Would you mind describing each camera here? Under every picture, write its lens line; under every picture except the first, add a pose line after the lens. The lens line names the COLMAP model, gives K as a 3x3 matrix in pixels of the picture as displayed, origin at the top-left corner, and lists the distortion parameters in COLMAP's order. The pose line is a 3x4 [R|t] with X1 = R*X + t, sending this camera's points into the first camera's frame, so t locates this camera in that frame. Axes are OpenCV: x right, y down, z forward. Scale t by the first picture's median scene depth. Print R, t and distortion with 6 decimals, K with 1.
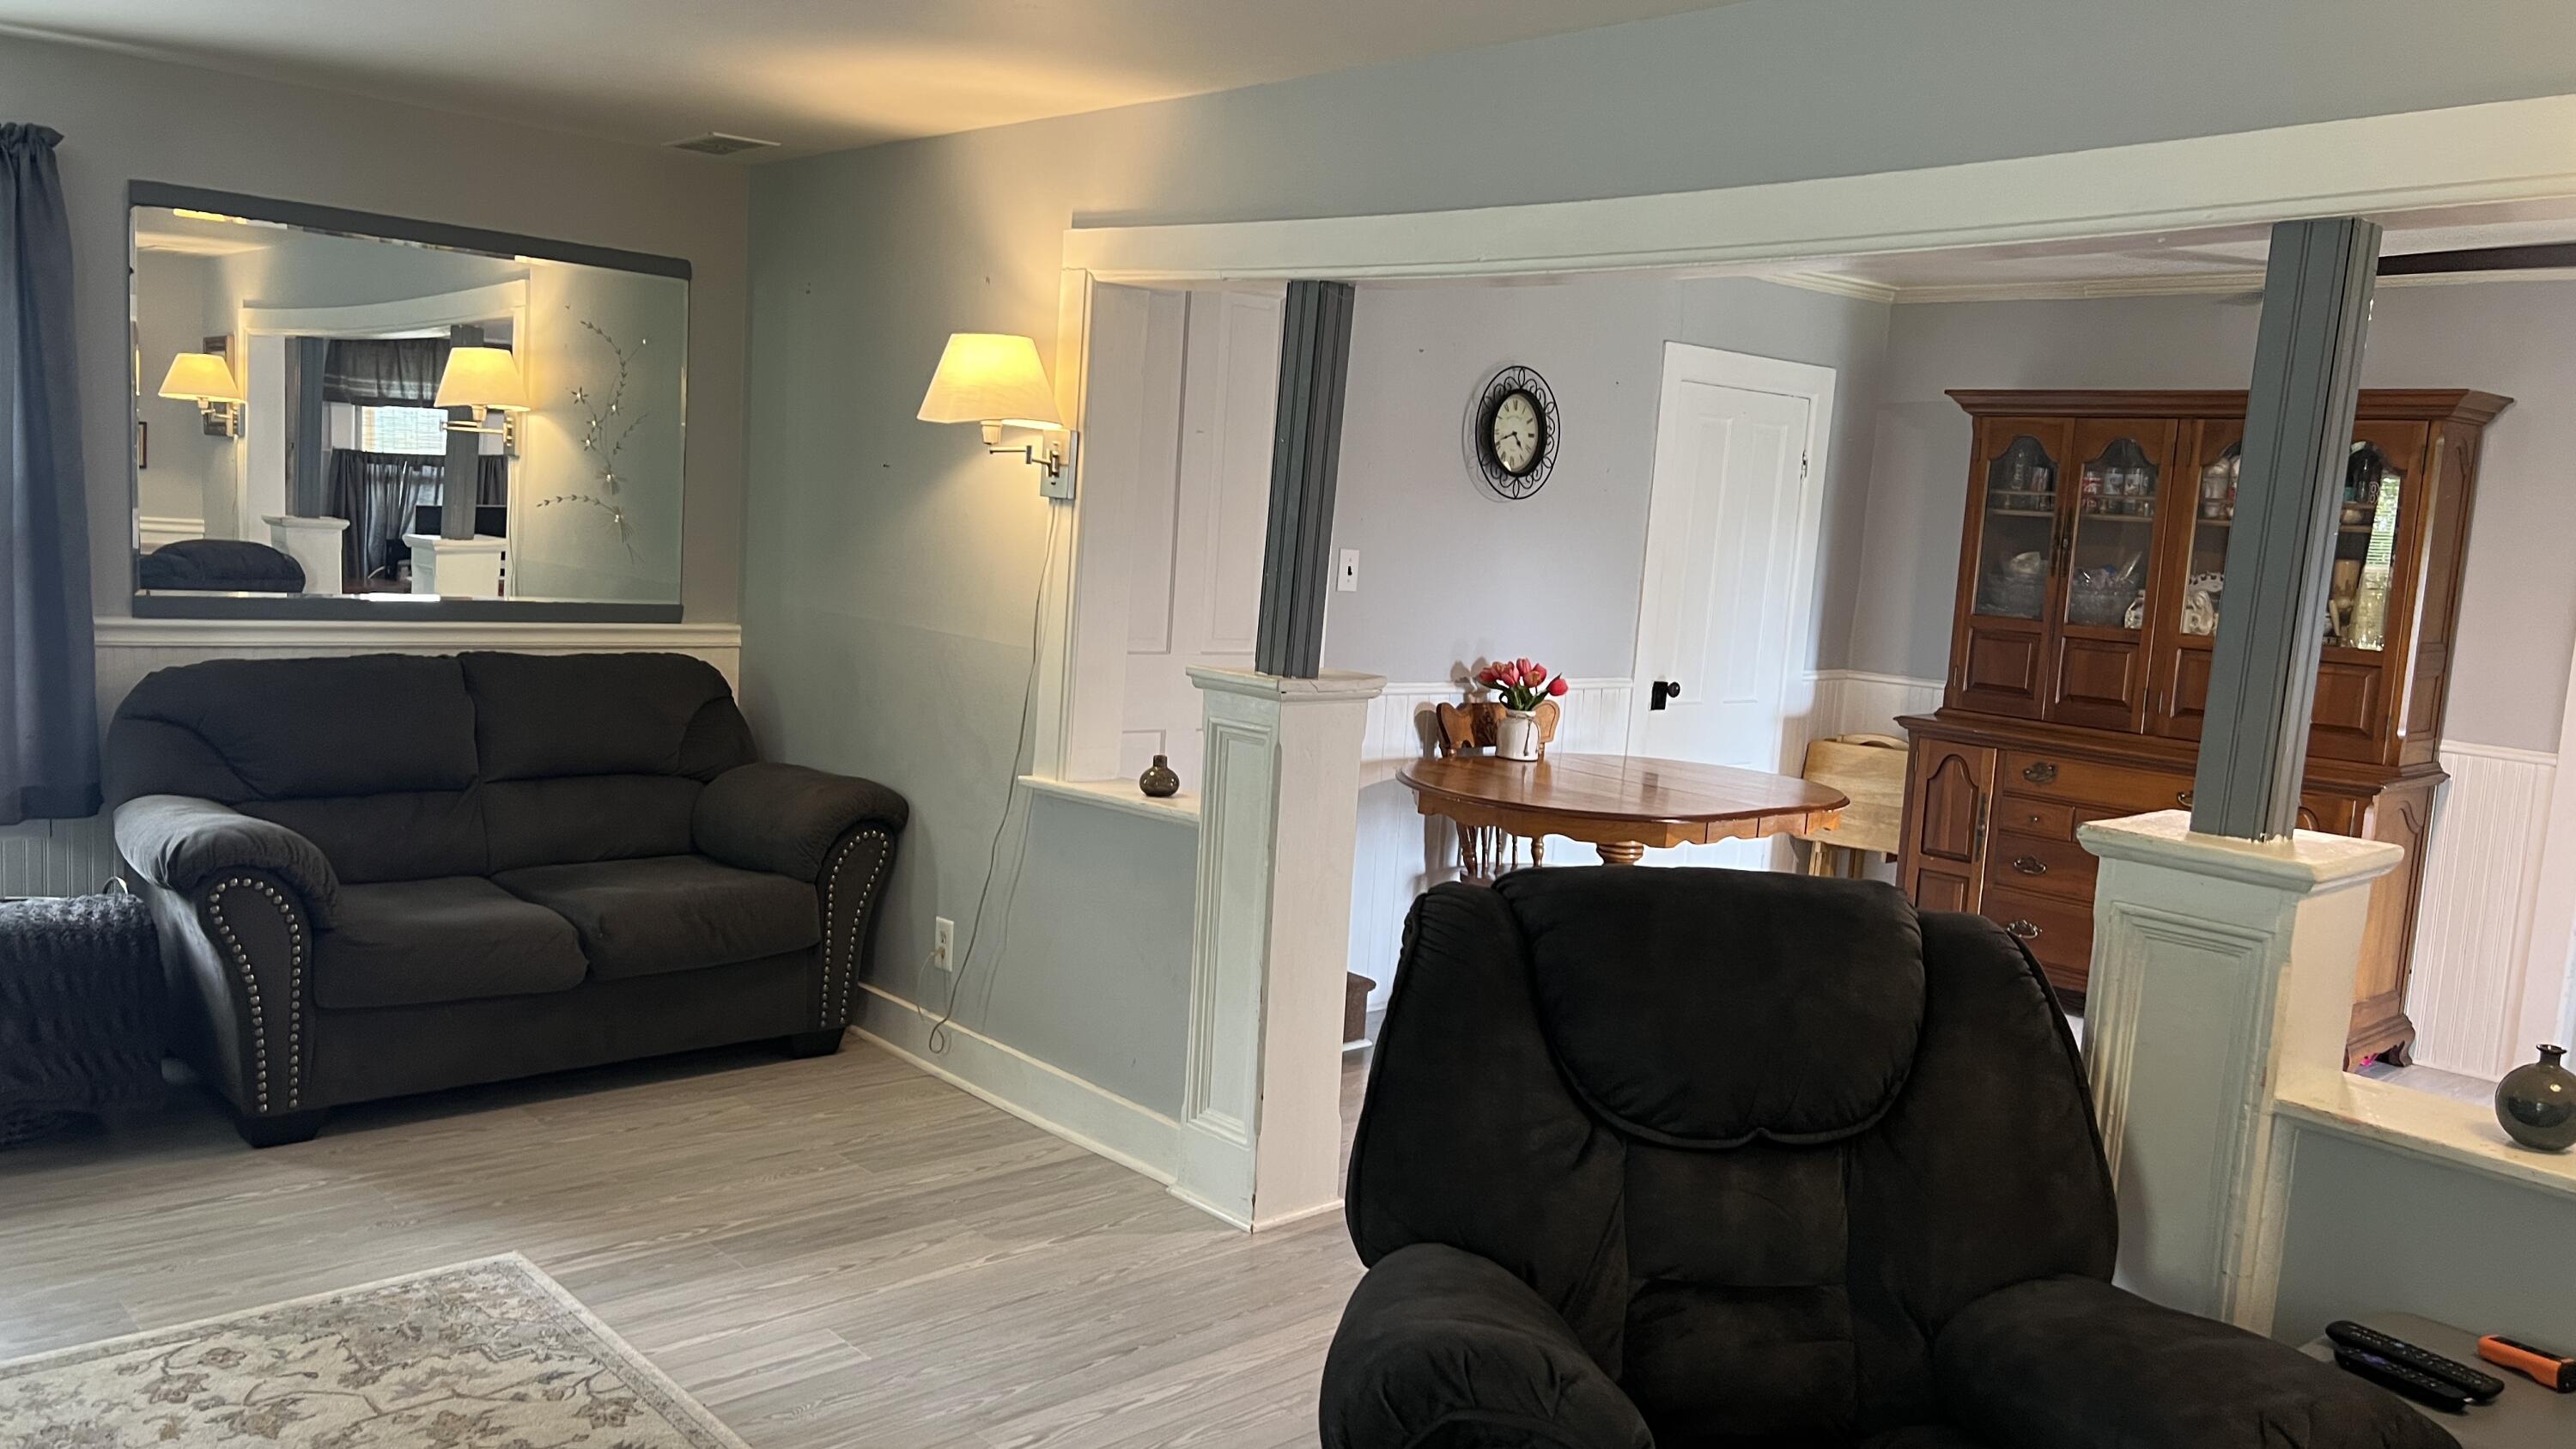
lens RADIAL K [[1922.5, 0, 1297.9], [0, 1922.5, 744.2], [0, 0, 1]] dist [0.065290, -0.077447]
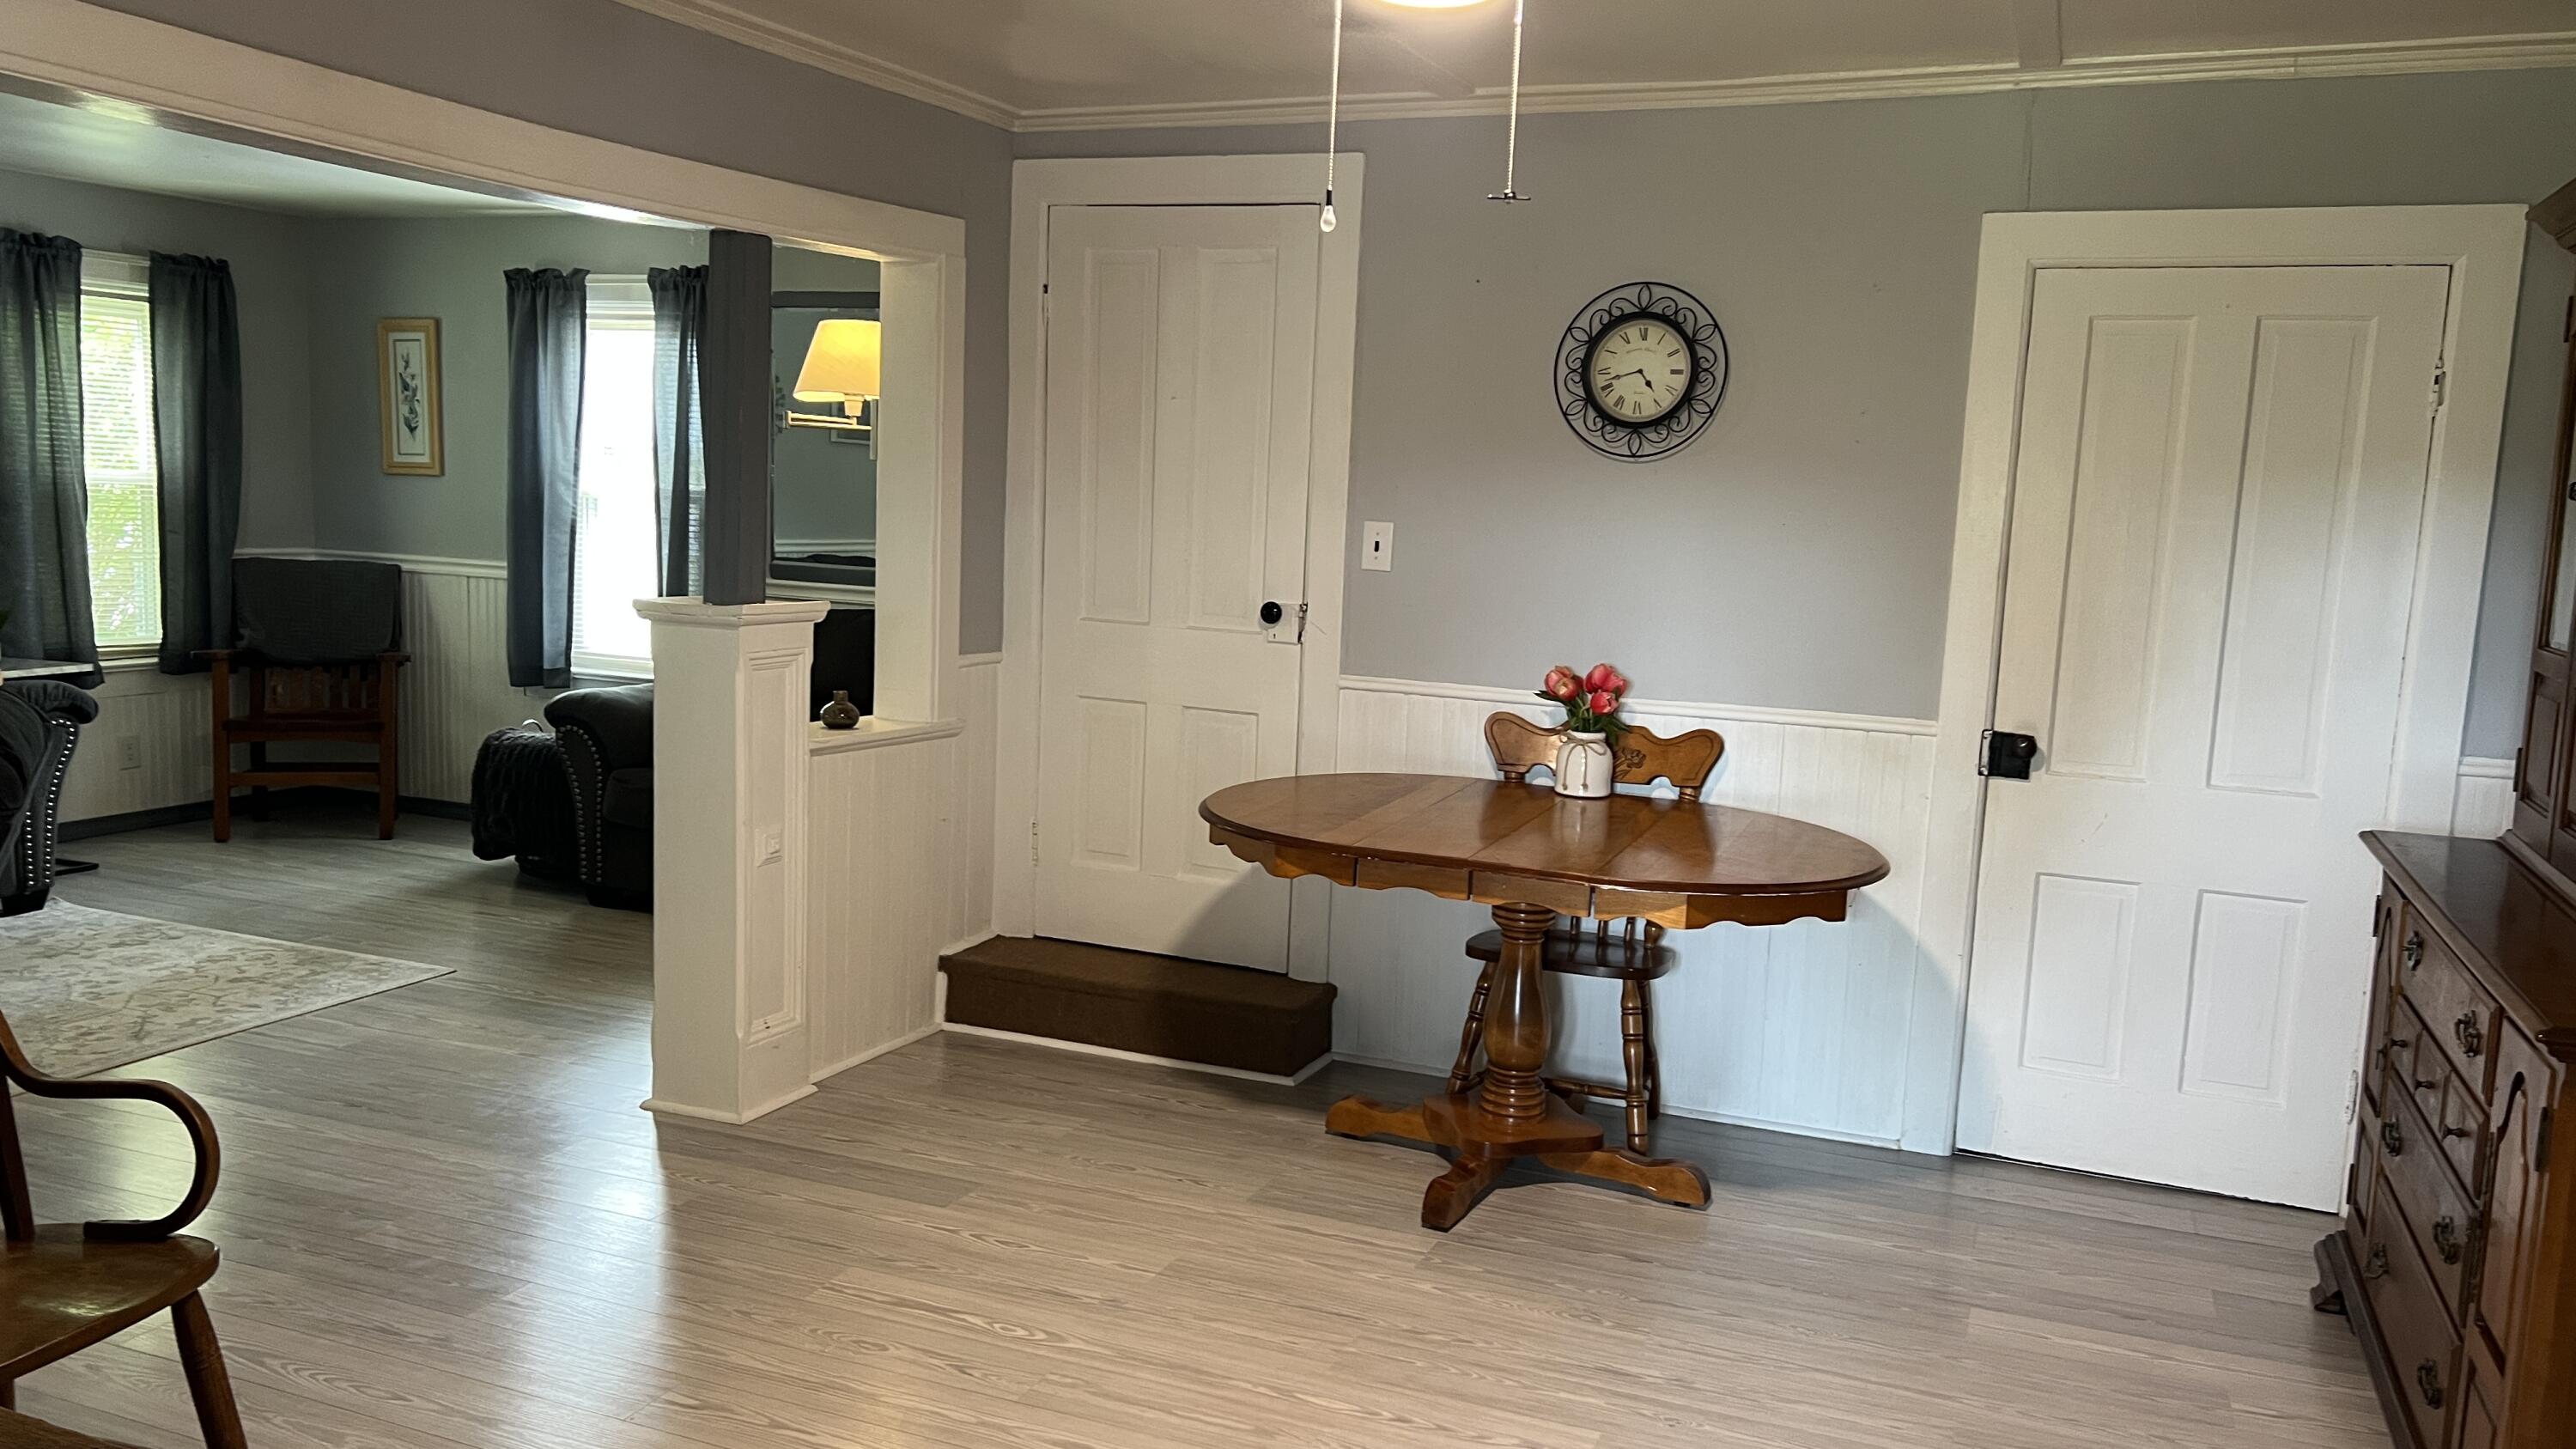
lens RADIAL K [[1963.6, 0, 1326.9], [0, 1963.6, 779.1], [0, 0, 1]] dist [0.031828, -0.001814]
pose [[0.442718, 0.084733, -0.892649, 0.751333], [-0.128282, 0.991270, 0.030472, -0.009268], [0.887437, 0.101020, 0.449722, 0.547015]]
